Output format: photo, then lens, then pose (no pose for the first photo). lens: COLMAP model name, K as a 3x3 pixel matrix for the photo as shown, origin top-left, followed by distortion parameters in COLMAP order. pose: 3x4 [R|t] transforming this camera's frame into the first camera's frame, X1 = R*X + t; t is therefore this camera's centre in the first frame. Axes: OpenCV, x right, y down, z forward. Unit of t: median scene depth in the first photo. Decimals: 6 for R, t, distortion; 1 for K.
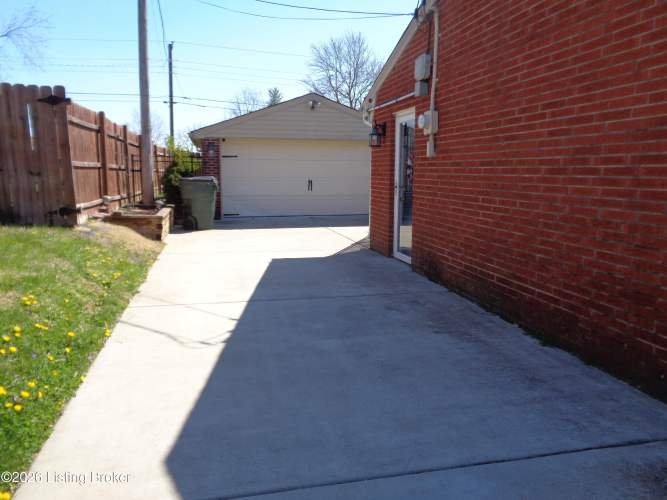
lens RADIAL K [[488.3, 0, 335.9], [0, 488.3, 247.3], [0, 0, 1]] dist [-0.012401, -0.002166]
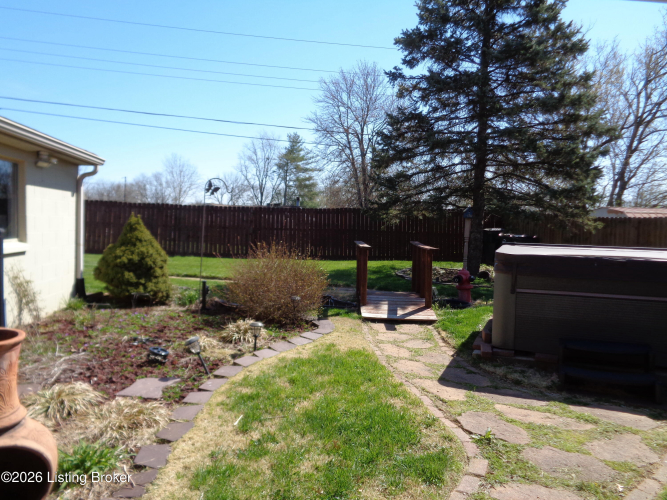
lens RADIAL K [[488.3, 0, 332.9], [0, 488.3, 250.9], [0, 0, 1]] dist [-0.012401, -0.002166]
pose [[0.994974, 0.025365, -0.096866, 0.065340], [-0.034875, 0.994596, -0.097784, -0.026469], [0.093862, 0.100671, 0.990482, 0.174600]]
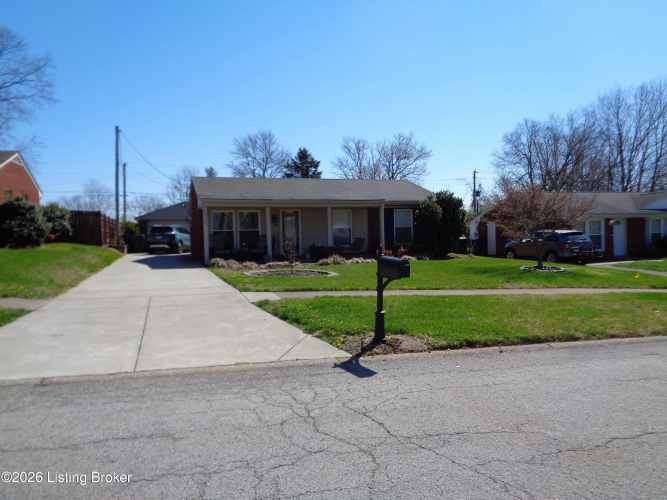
lens RADIAL K [[488.3, 0, 330.5], [0, 488.3, 251.7], [0, 0, 1]] dist [-0.012401, -0.002166]
pose [[0.995651, -0.024102, 0.089995, 0.082944], [0.034849, 0.992183, -0.119826, 0.047496], [-0.086404, 0.122441, 0.988707, -0.269719]]
